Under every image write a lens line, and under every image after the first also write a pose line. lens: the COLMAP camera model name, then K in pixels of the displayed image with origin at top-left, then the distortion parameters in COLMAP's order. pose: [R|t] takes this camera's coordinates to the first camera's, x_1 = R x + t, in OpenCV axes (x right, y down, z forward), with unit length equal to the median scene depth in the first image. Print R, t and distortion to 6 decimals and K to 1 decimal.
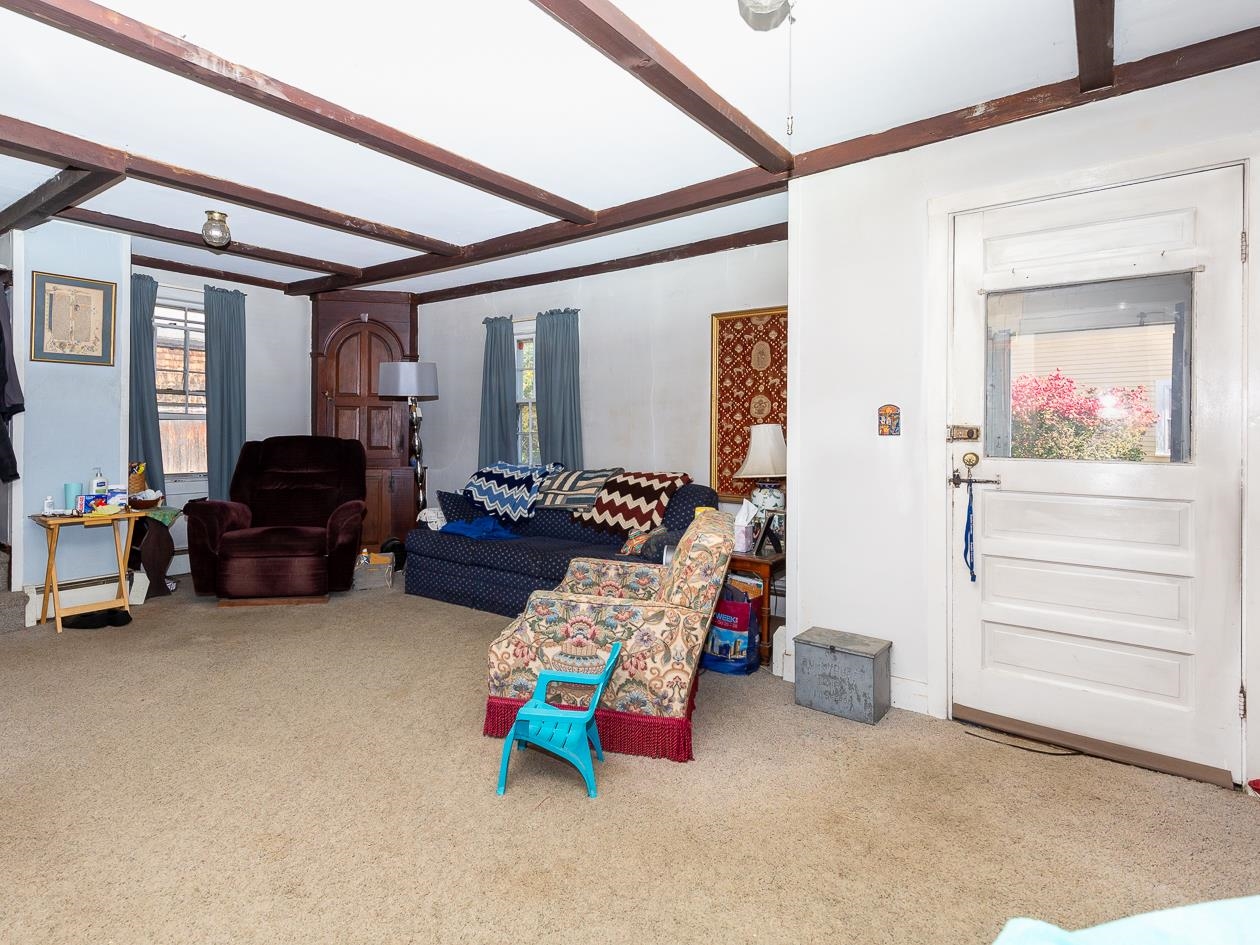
lens RADIAL K [[654.3, 0, 545.3], [0, 654.3, 426.3], [0, 0, 1]] dist [-0.000097, -0.001395]
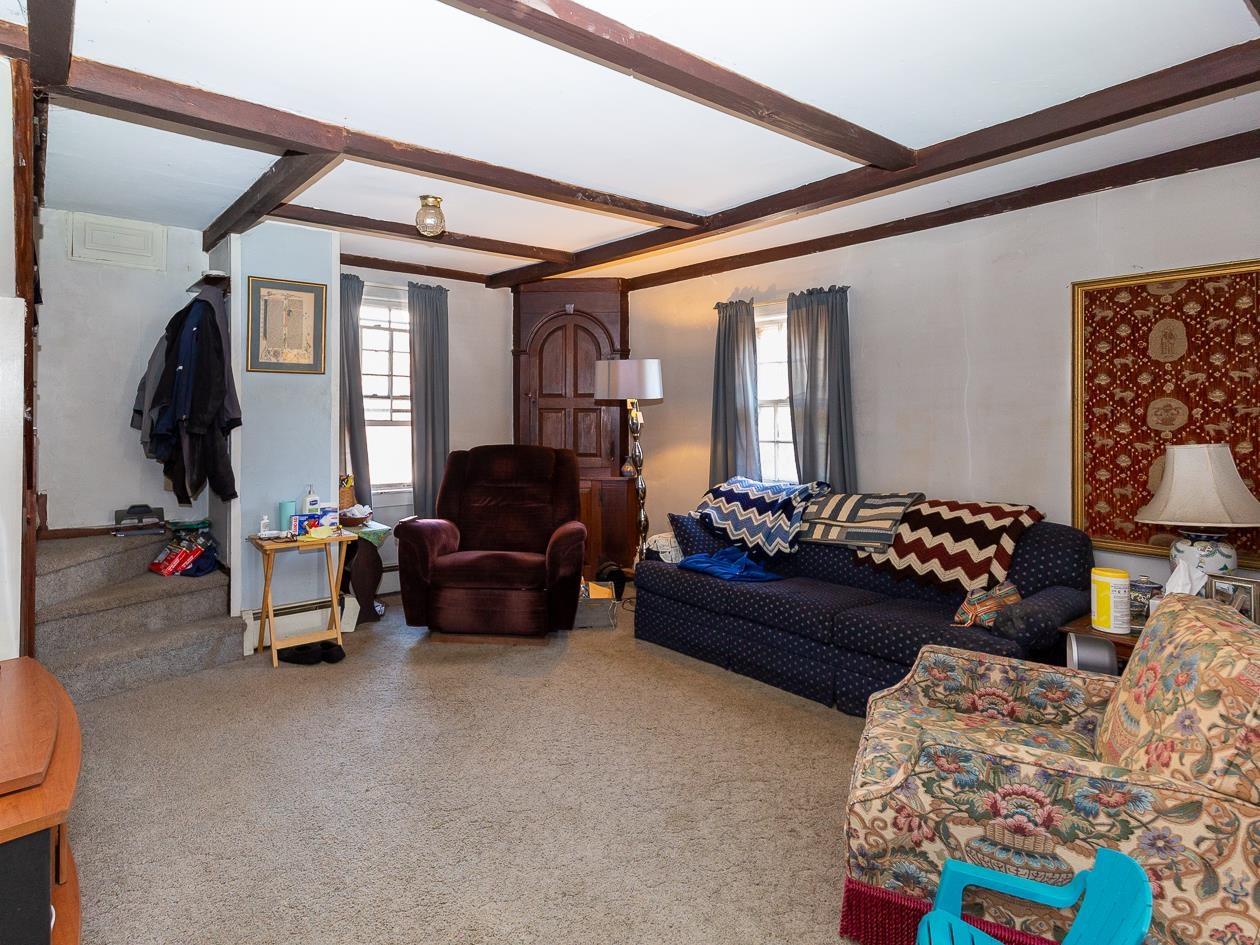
lens RADIAL K [[670.0, 0, 546.3], [0, 670.0, 409.9], [0, 0, 1]] dist [0.004600, -0.000900]
pose [[0.969608, -0.007947, -0.244533, -0.125383], [0.006691, 0.999960, -0.005965, -0.034230], [0.244571, 0.004147, 0.969623, 0.158392]]
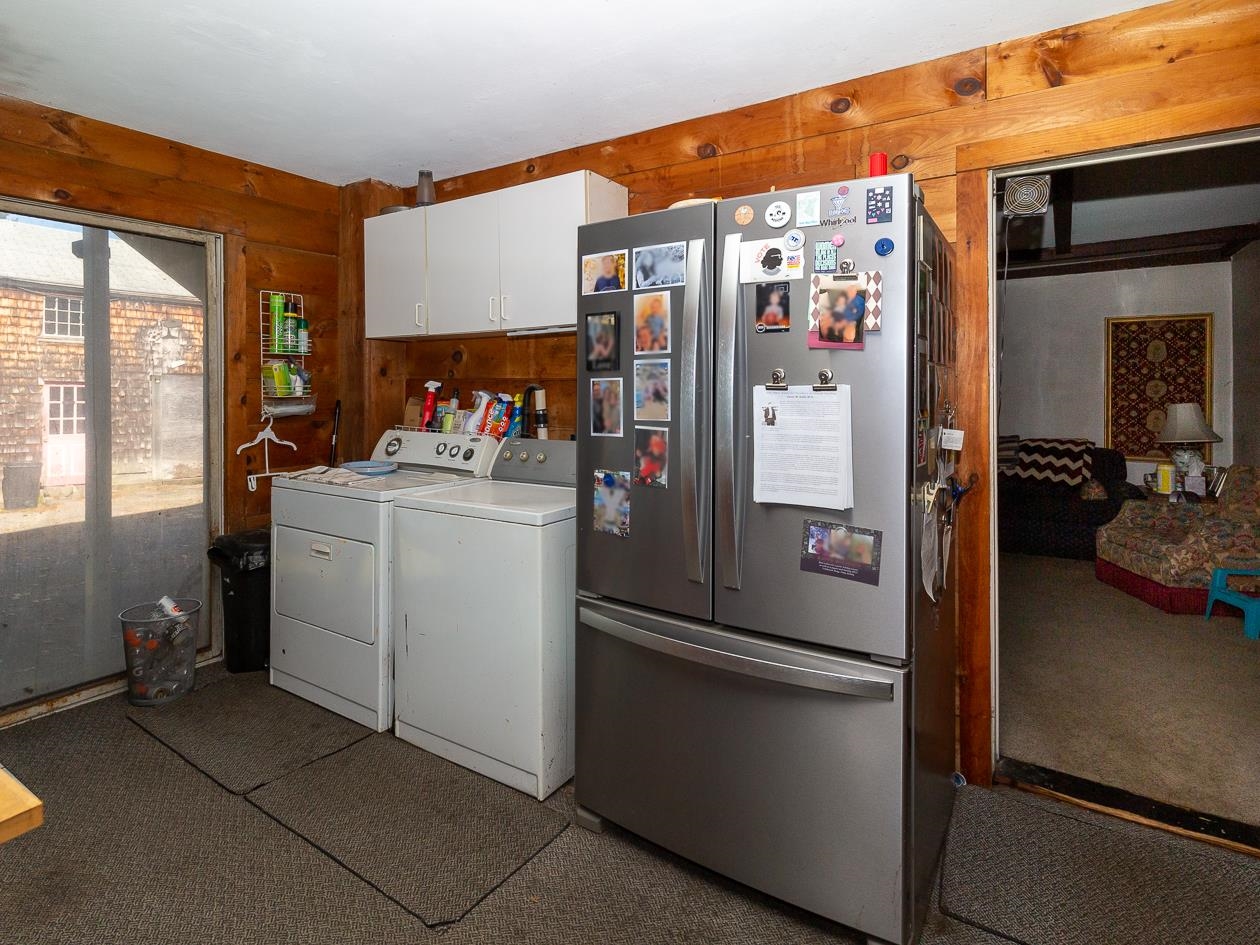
lens RADIAL K [[650.4, 0, 599.2], [0, 650.4, 391.1], [0, 0, 1]] dist [0.007342, 0.000557]
pose [[0.996684, -0.000182, 0.081372, -0.896947], [0.000566, 0.999989, -0.004699, -0.019613], [-0.081370, 0.004730, 0.996673, -0.234582]]
